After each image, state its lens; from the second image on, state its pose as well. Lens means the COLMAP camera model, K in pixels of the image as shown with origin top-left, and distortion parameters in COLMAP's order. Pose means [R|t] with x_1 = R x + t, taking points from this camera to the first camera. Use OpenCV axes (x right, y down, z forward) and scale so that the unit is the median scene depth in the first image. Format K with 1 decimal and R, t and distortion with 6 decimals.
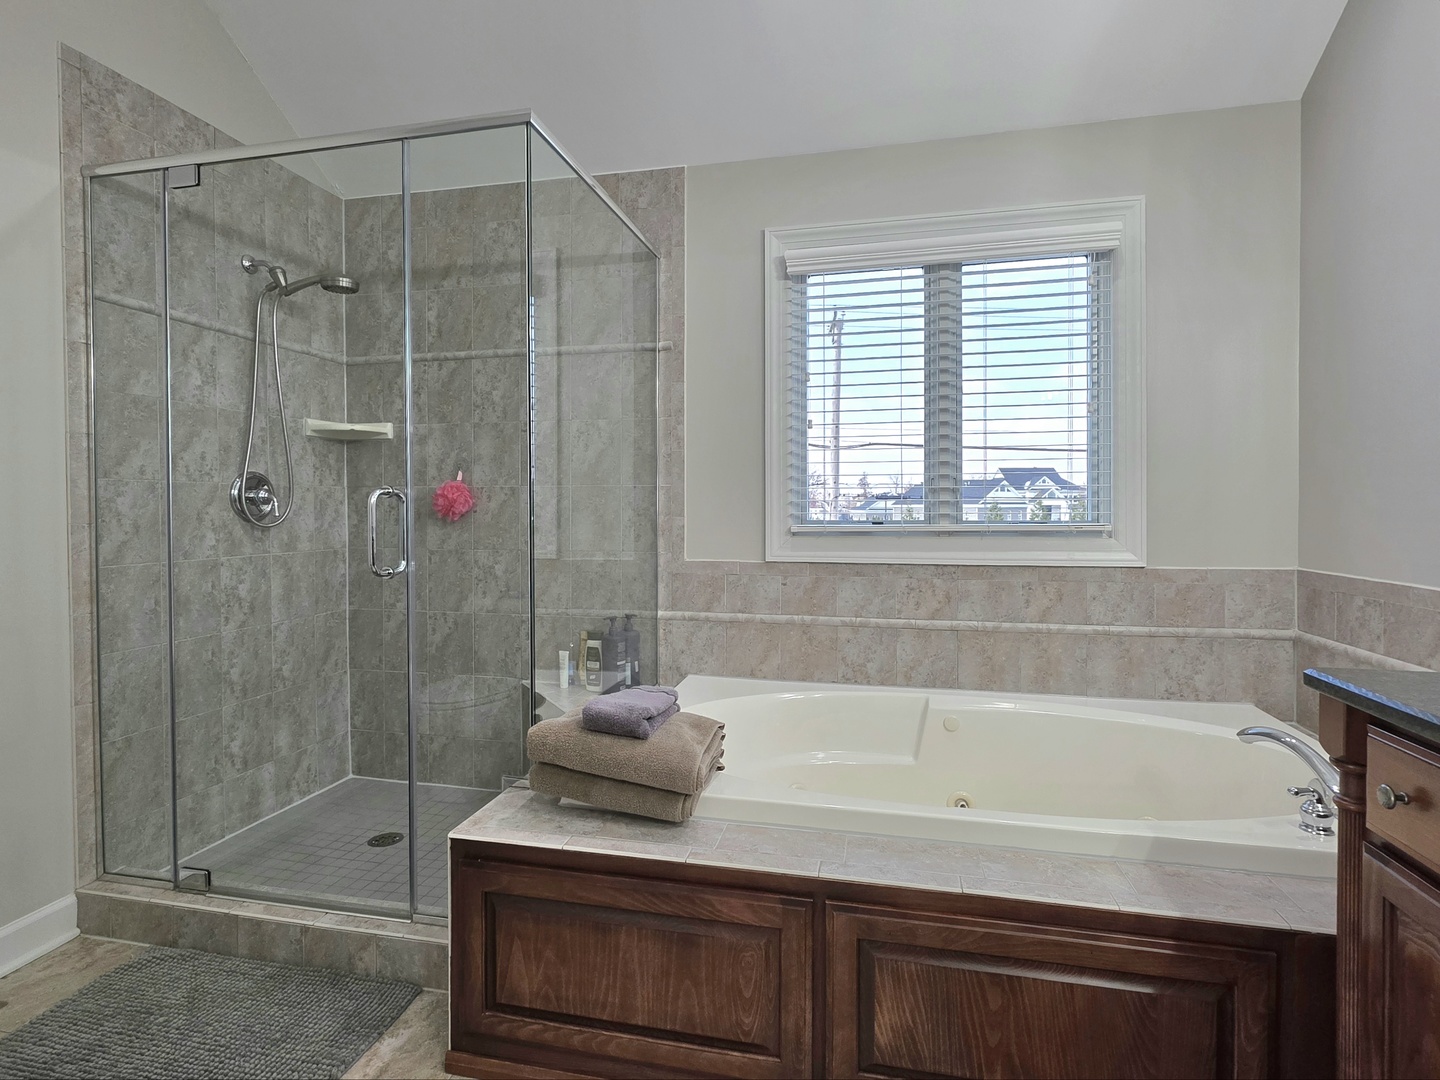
lens RADIAL K [[734.6, 0, 722.4], [0, 734.6, 525.4], [0, 0, 1]] dist [0.005632, -0.001334]
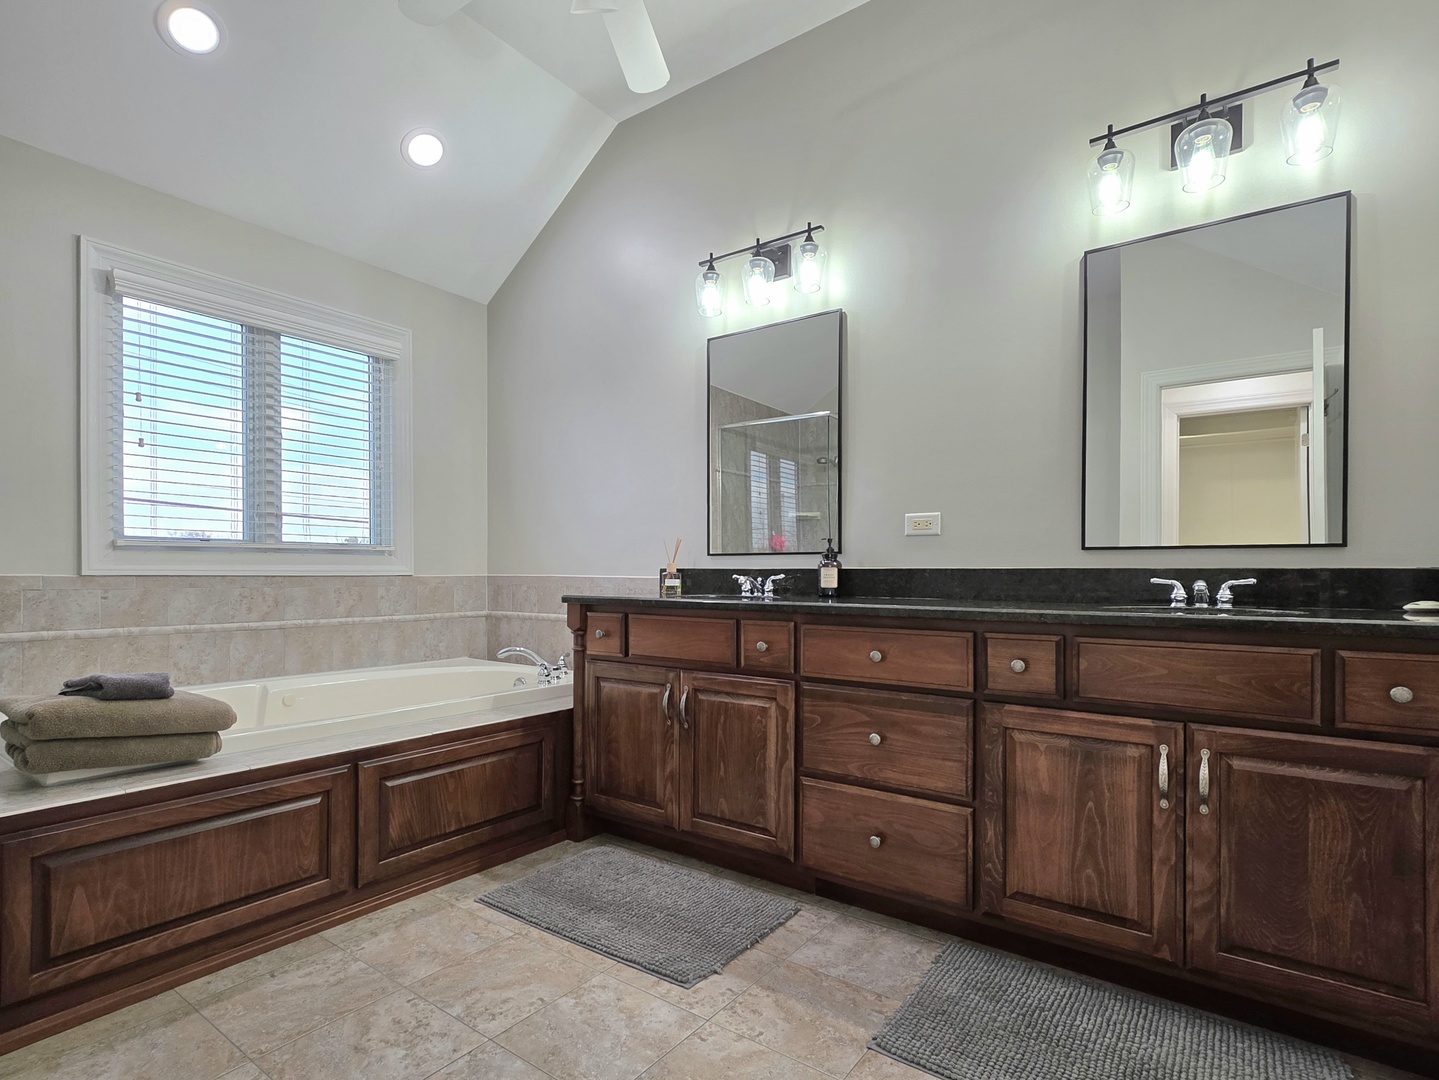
lens RADIAL K [[734.1, 0, 719.3], [0, 734.1, 575.4], [0, 0, 1]] dist [0.005632, -0.001334]
pose [[0.408023, 0.001174, 0.912971, -0.533298], [0.014935, 0.999857, -0.007961, 0.076416], [-0.912850, 0.016883, 0.407947, -0.186683]]
